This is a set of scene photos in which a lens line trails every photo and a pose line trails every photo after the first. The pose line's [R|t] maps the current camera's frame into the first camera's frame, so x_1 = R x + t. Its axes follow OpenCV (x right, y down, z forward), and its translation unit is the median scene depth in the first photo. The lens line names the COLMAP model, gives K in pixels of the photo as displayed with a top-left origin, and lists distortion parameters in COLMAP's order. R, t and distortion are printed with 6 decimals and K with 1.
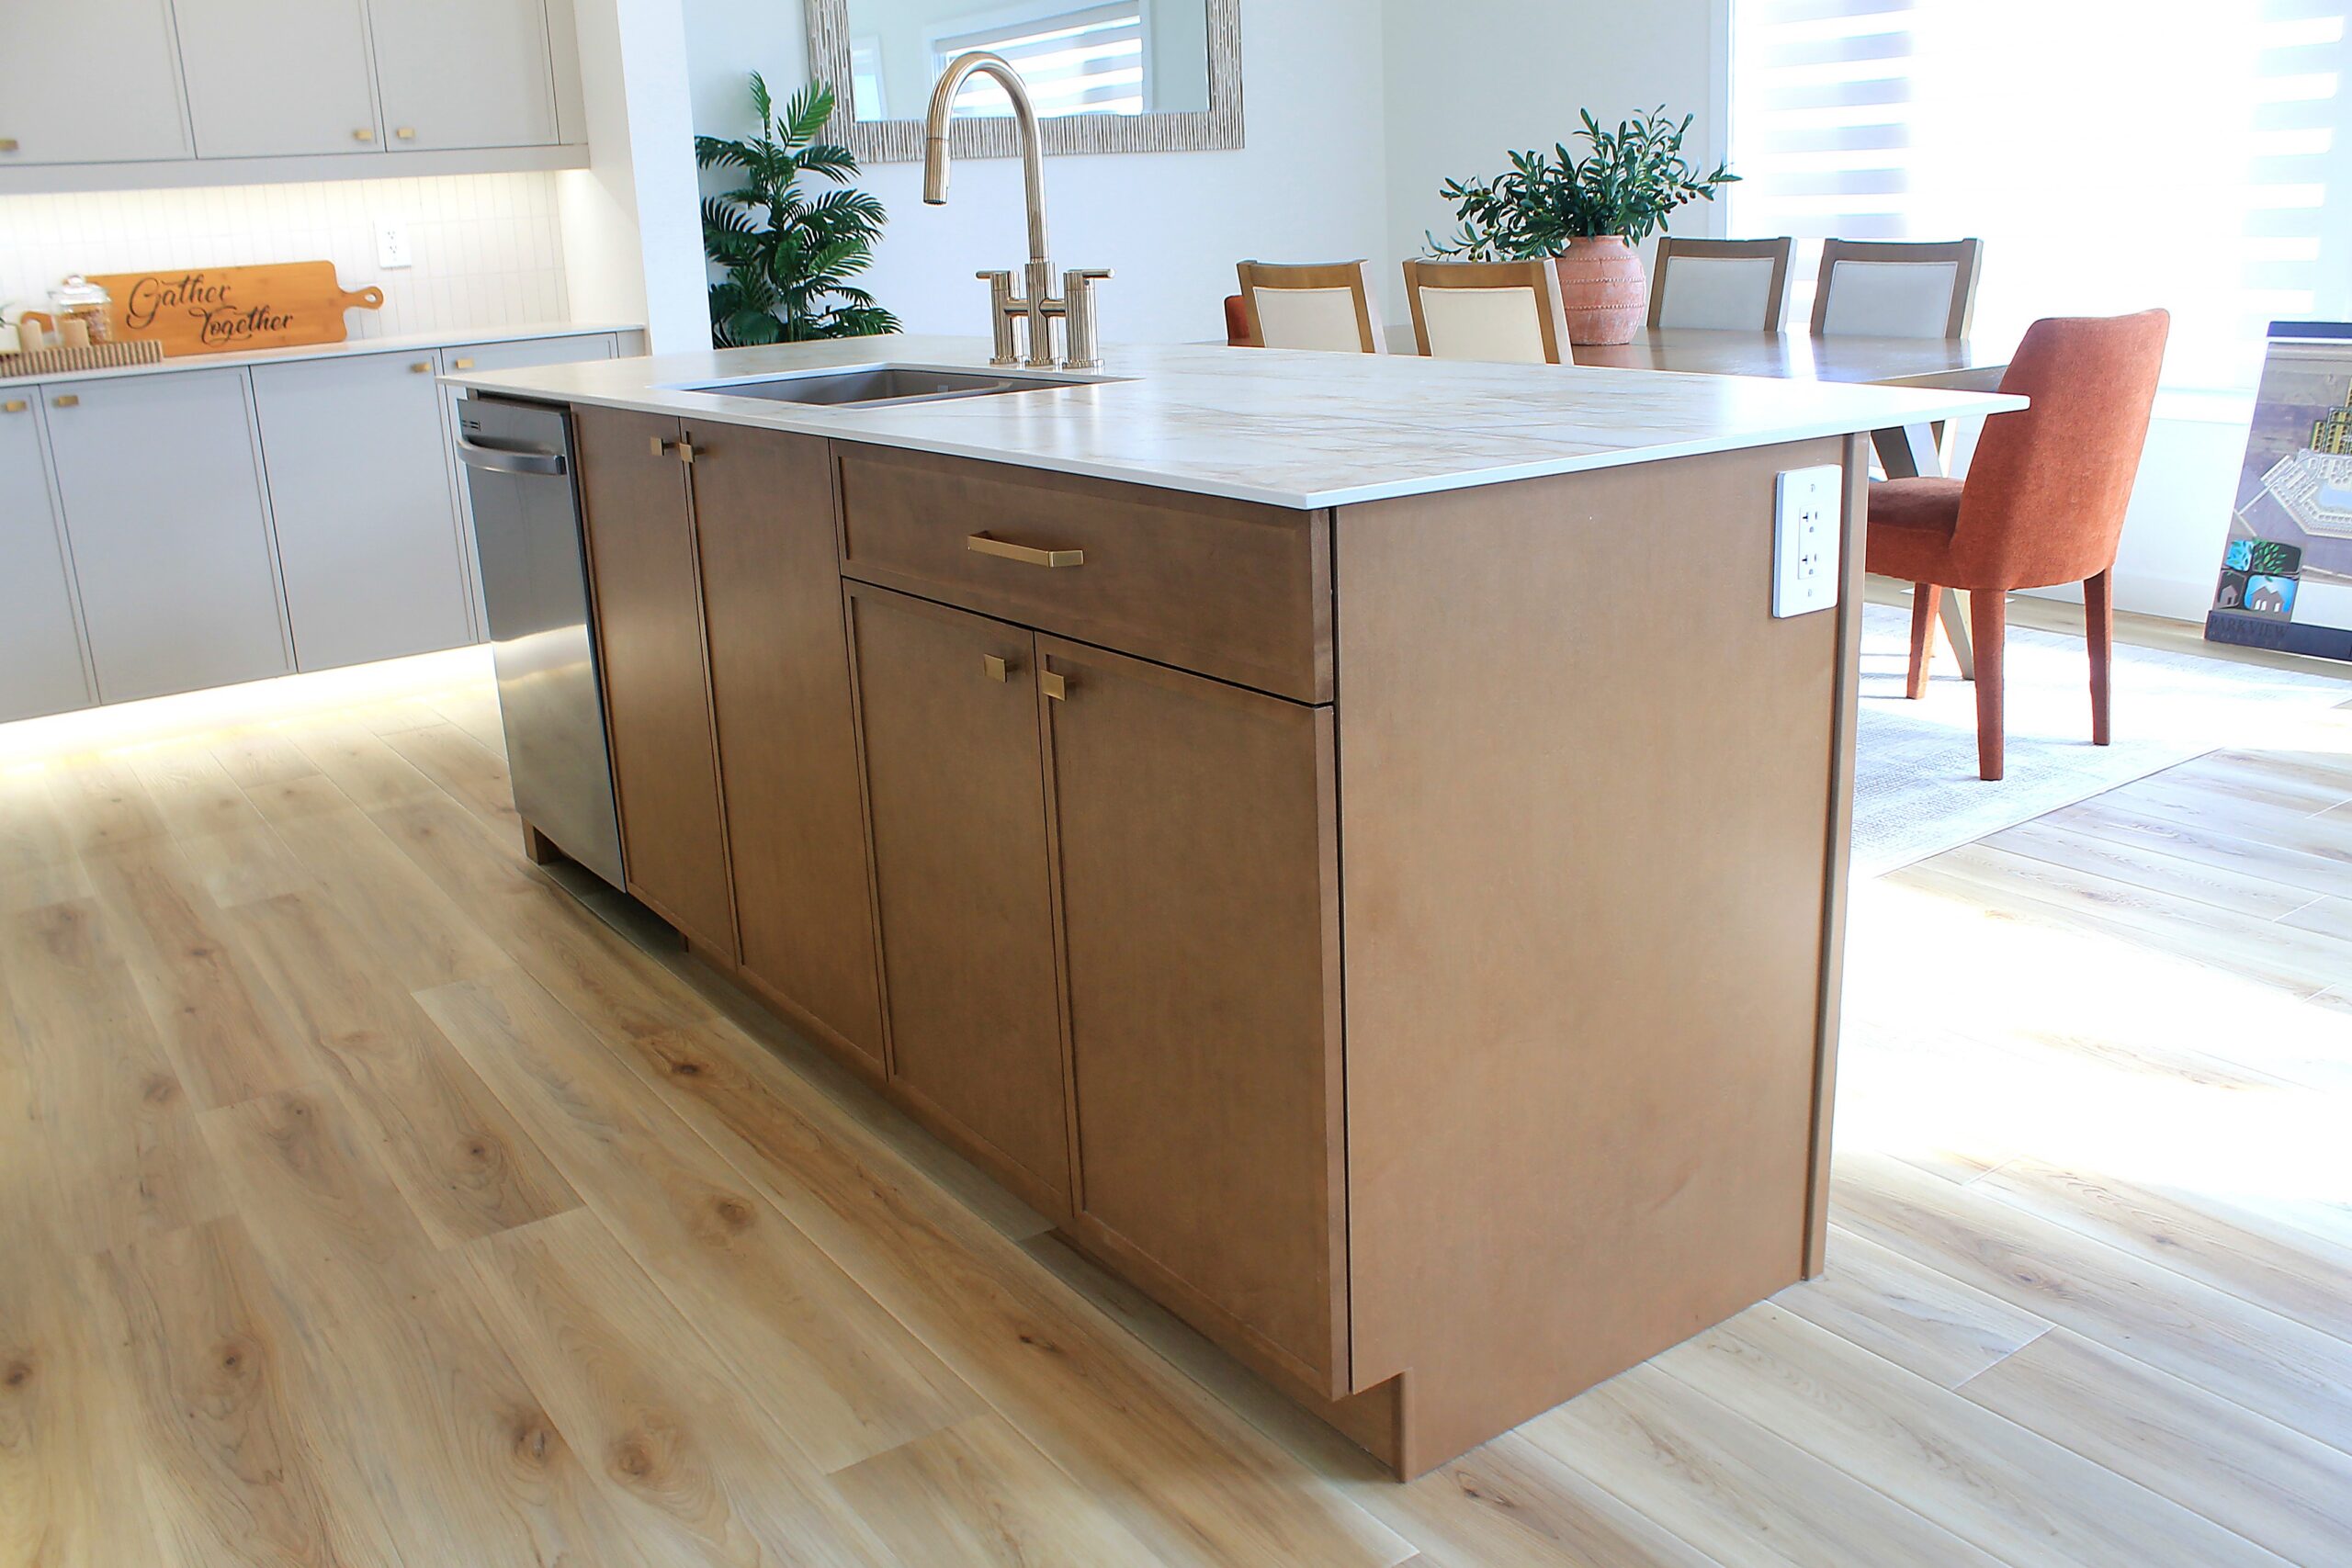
lens RADIAL K [[1965.1, 0, 1173.2], [0, 1965.1, 780.6], [0, 0, 1]] dist [-0.081766, -0.002361]
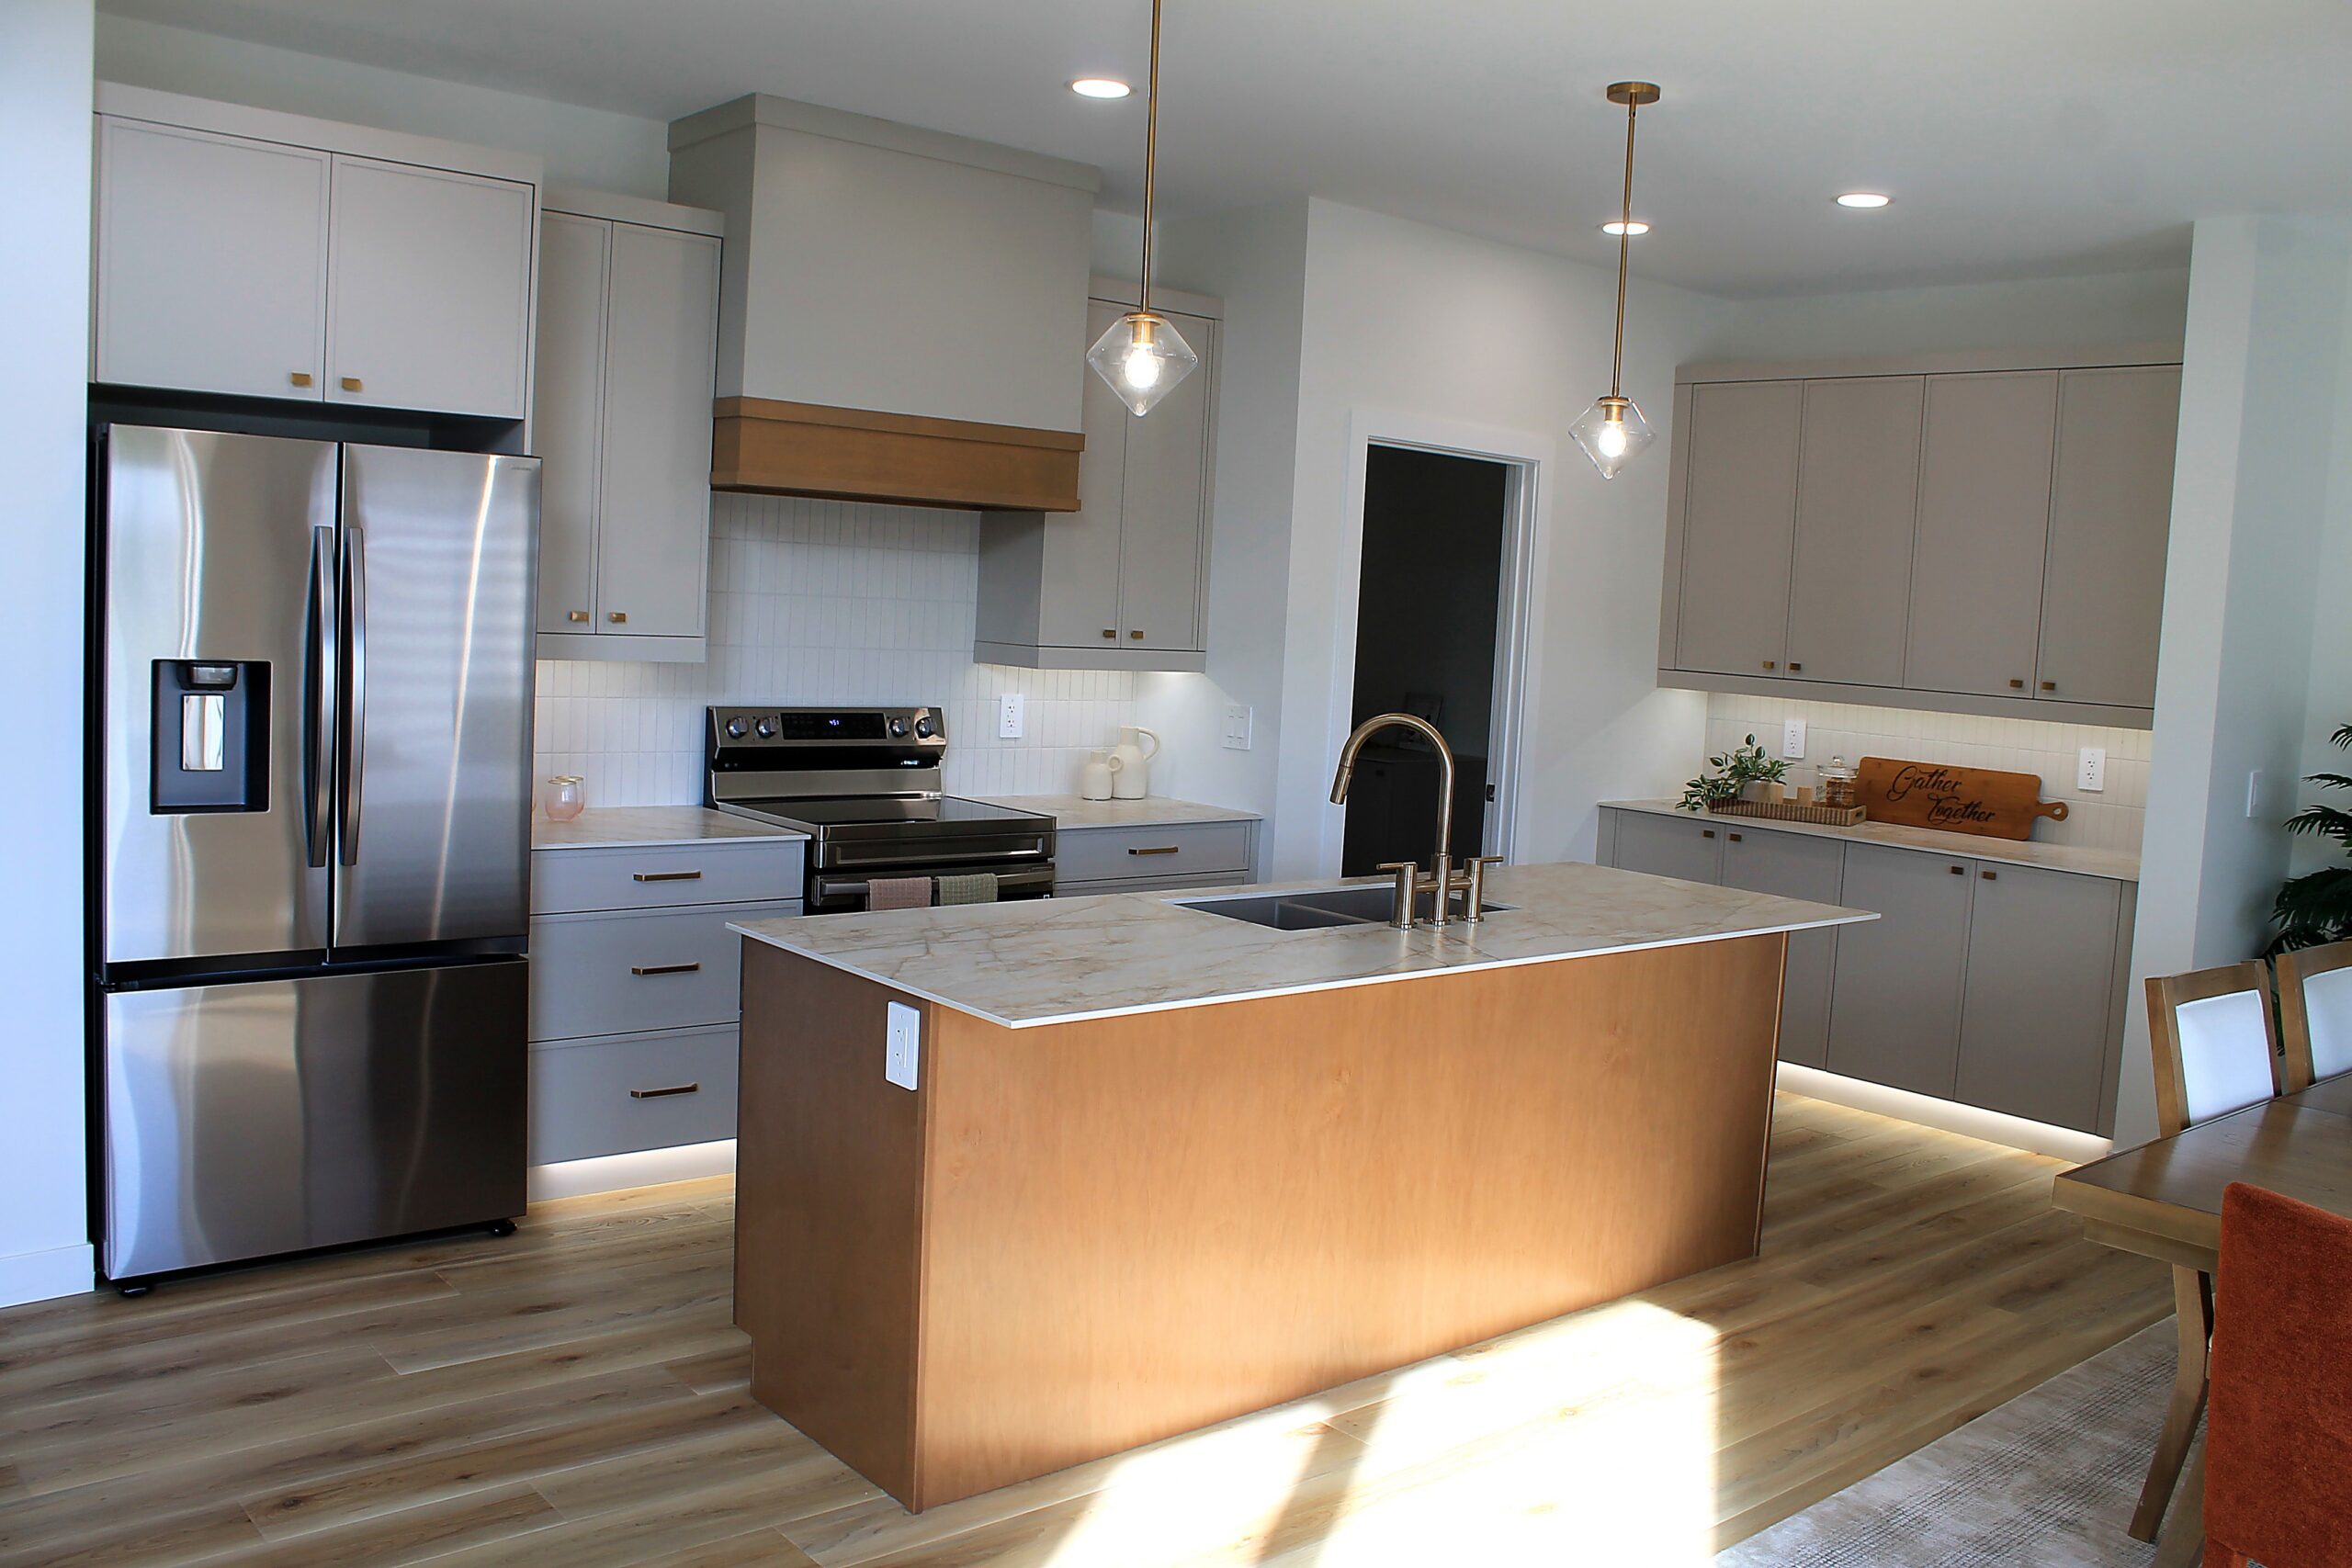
lens RADIAL K [[1965.1, 0, 1173.6], [0, 1965.1, 779.4], [0, 0, 1]] dist [-0.081766, -0.002361]
pose [[0.082457, 0.142826, -0.986307, 0.758775], [-0.327098, 0.938731, 0.108591, -0.229364], [0.941386, 0.313665, 0.124123, 0.337185]]
